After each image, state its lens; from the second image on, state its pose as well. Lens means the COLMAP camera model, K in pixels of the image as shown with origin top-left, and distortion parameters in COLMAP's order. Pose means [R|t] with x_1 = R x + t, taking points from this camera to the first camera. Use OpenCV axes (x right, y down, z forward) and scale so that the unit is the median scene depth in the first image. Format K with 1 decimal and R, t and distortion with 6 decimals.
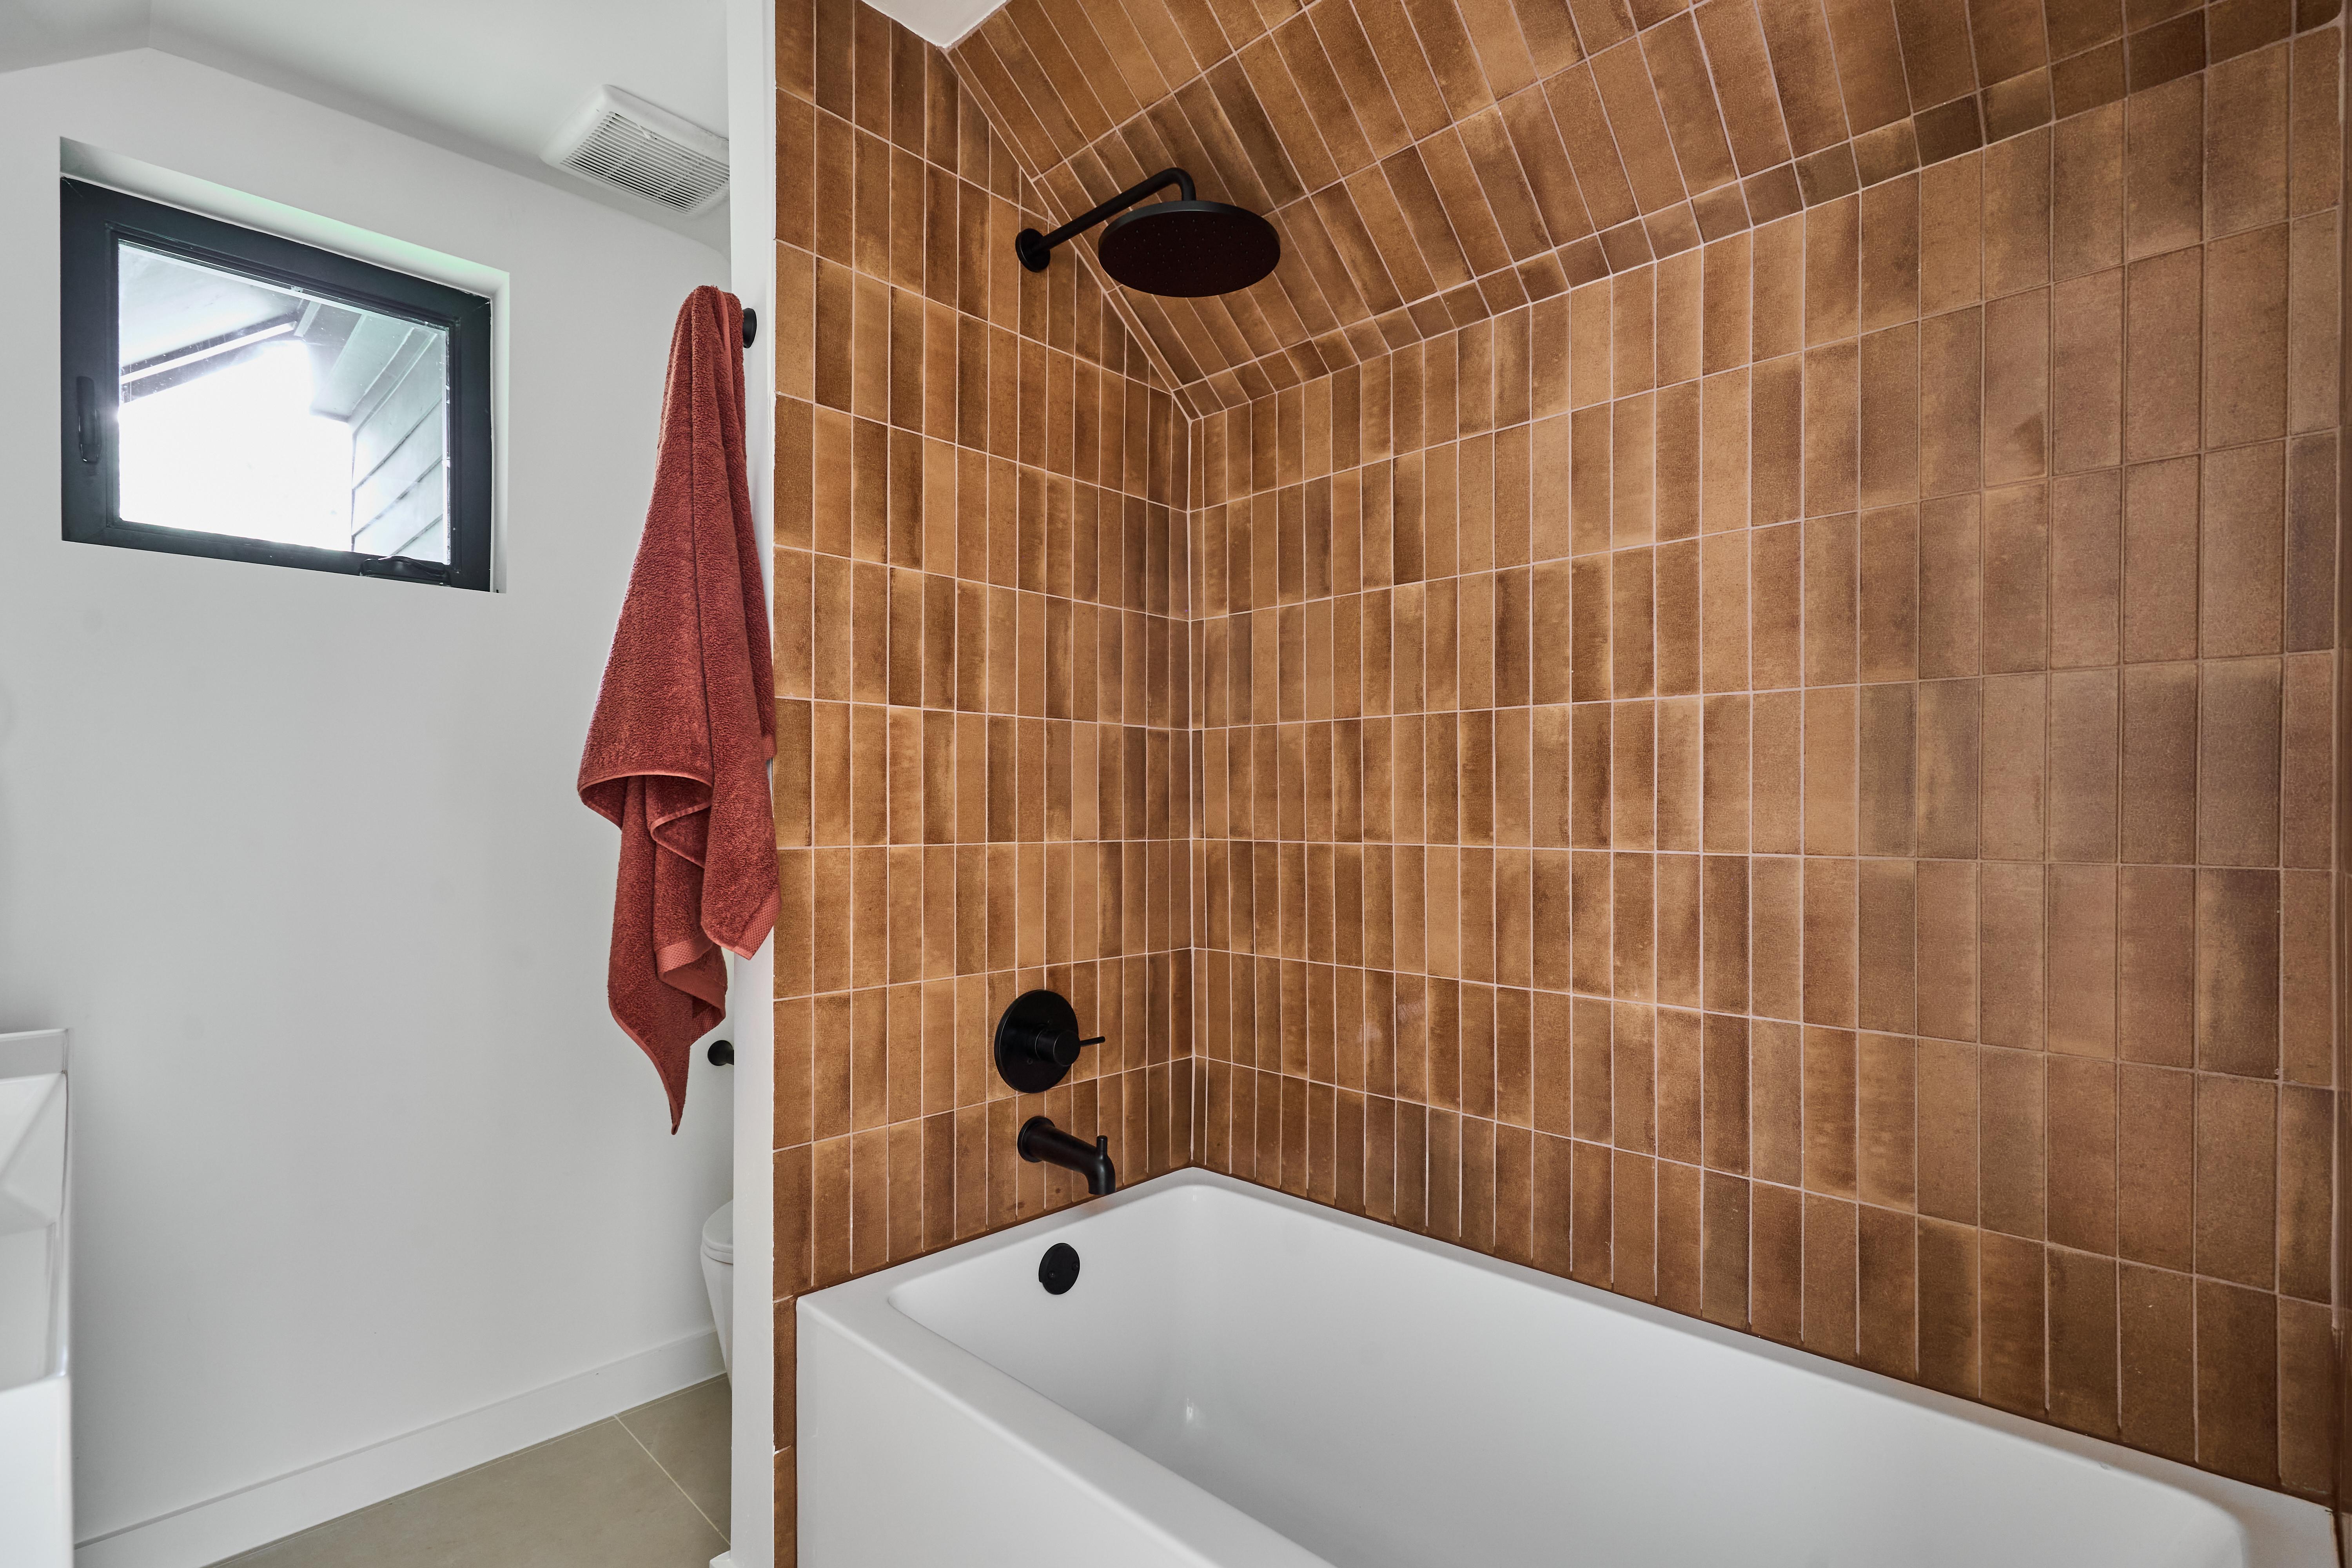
lens RADIAL K [[1104.1, 0, 1166.0], [0, 1104.1, 793.6], [0, 0, 1]] dist [-0.001308, 0.000945]
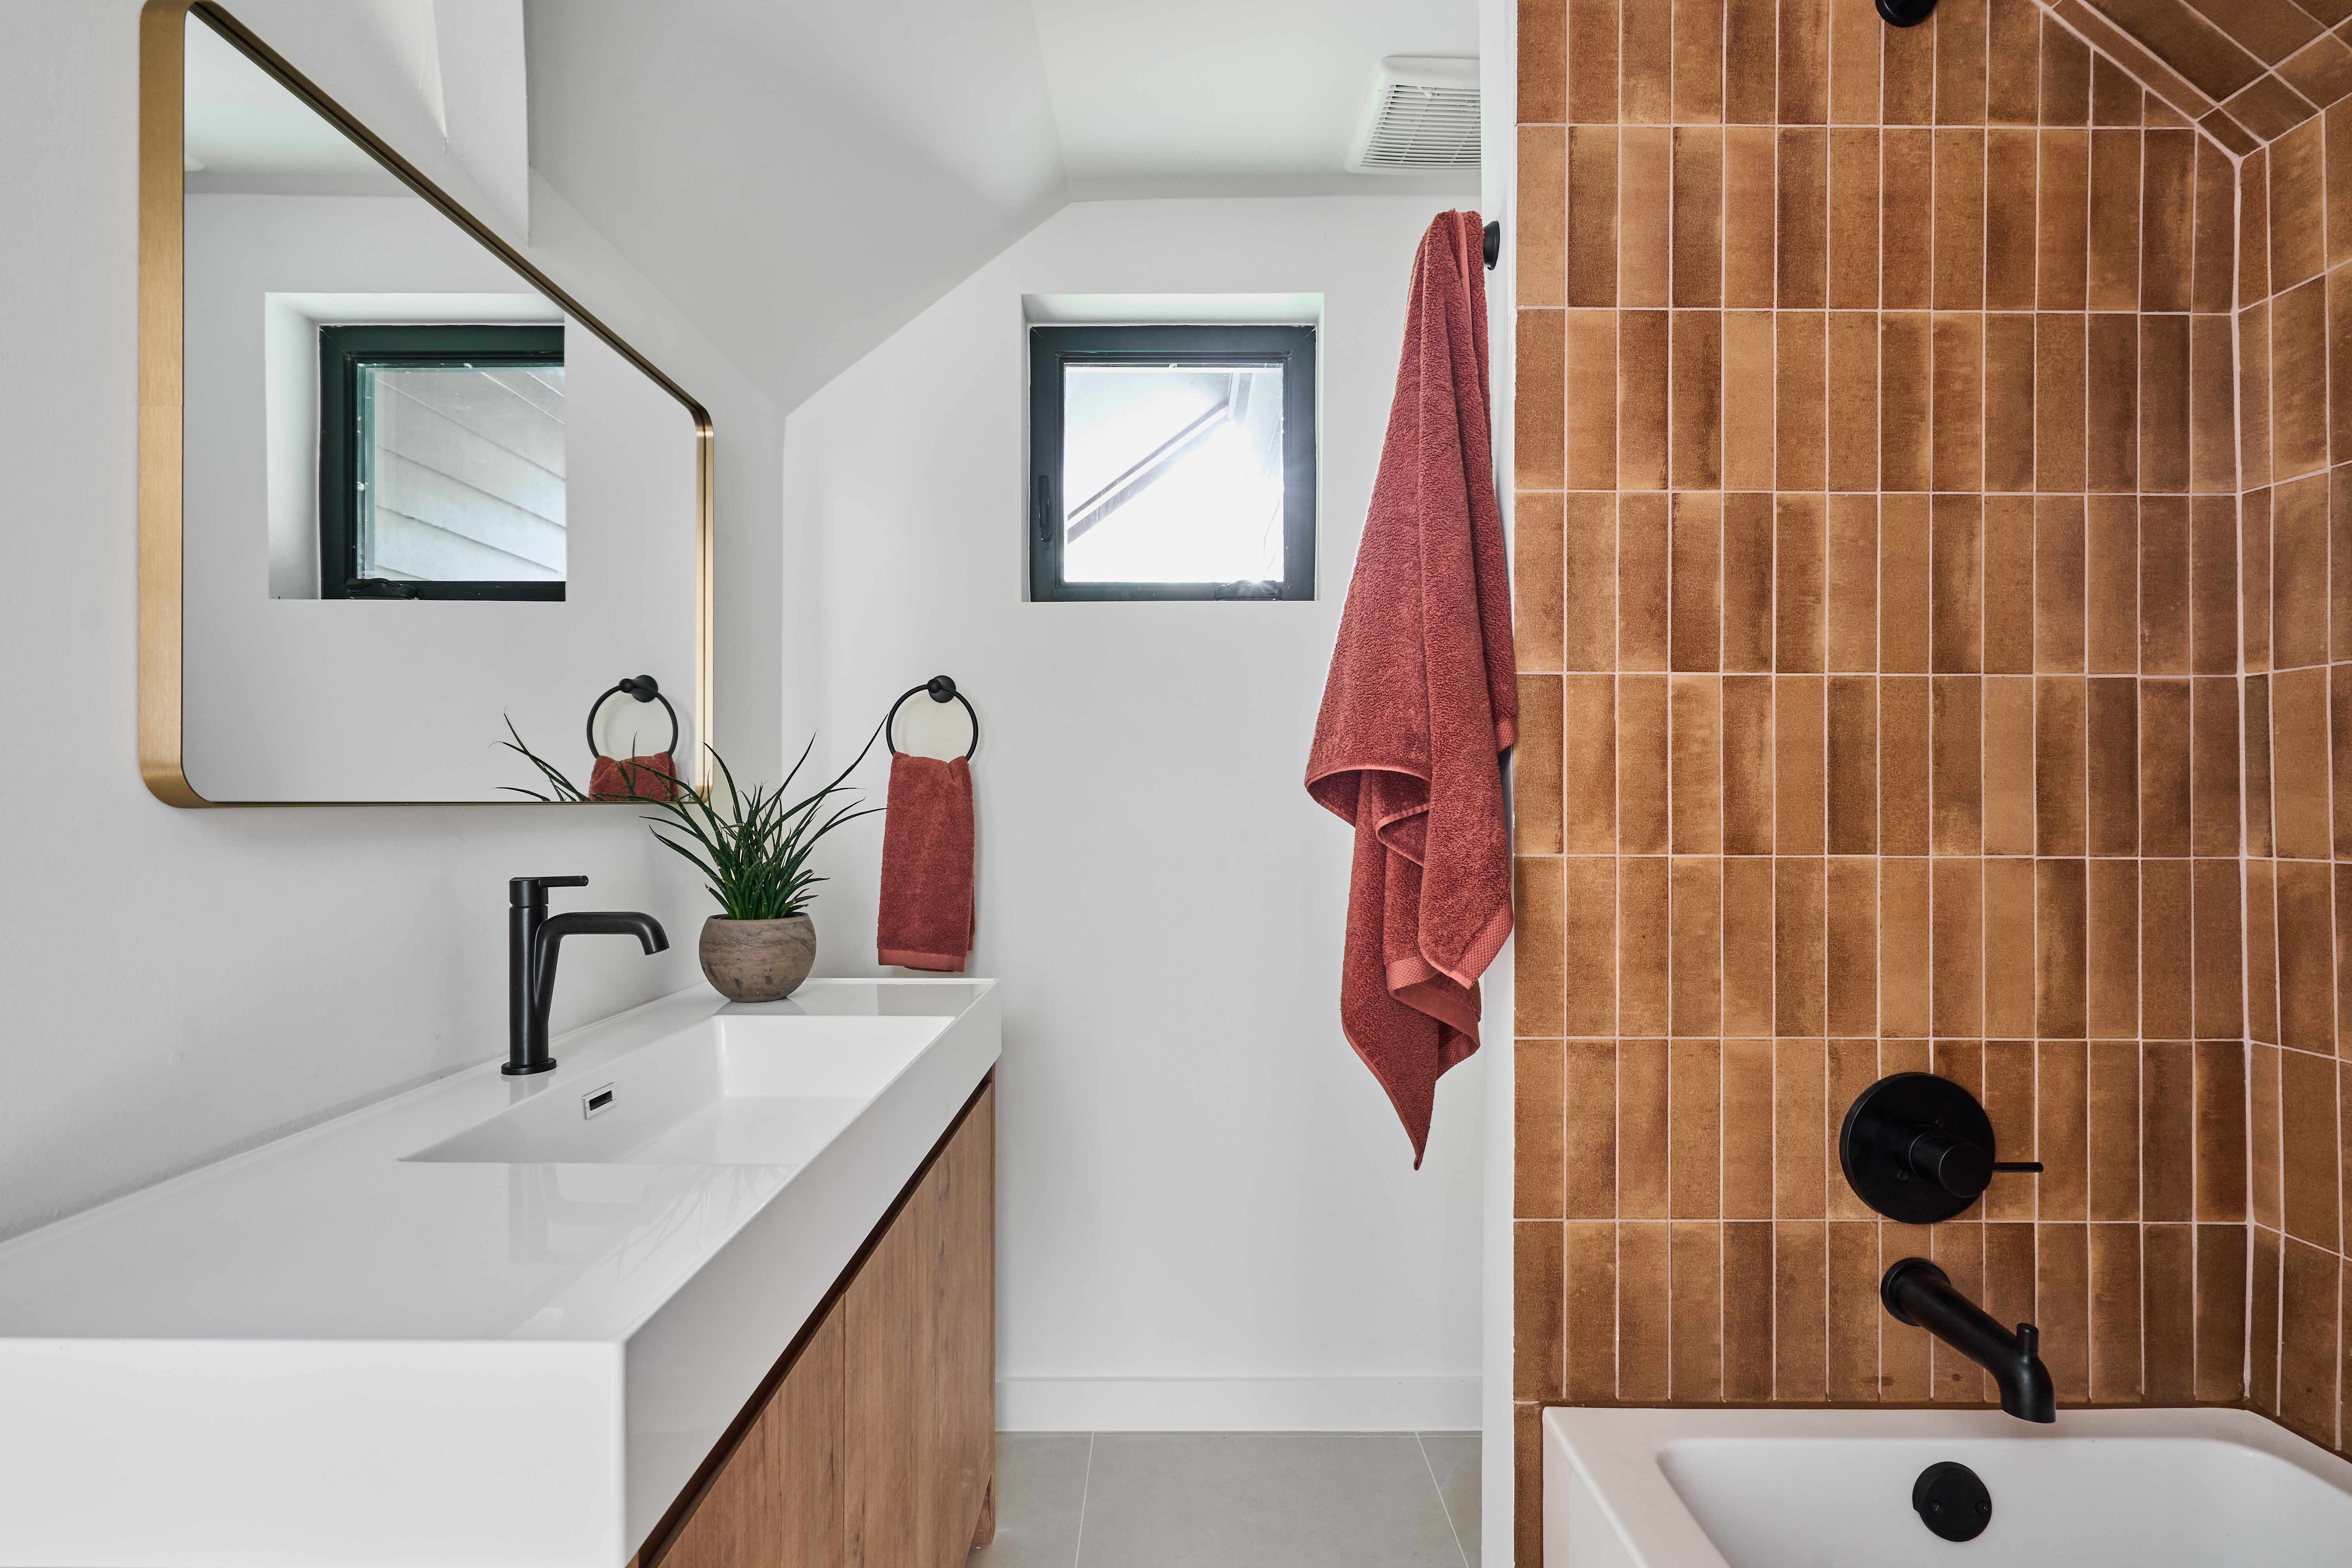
lens RADIAL K [[1087.8, 0, 1180.9], [0, 1087.8, 797.7], [0, 0, 1]] dist [0.001477, 0.000190]
pose [[0.705088, -0.005483, -0.709099, 0.042664], [0.010253, 0.999944, 0.002462, 0.001502], [0.709046, -0.009006, 0.705105, 0.211638]]
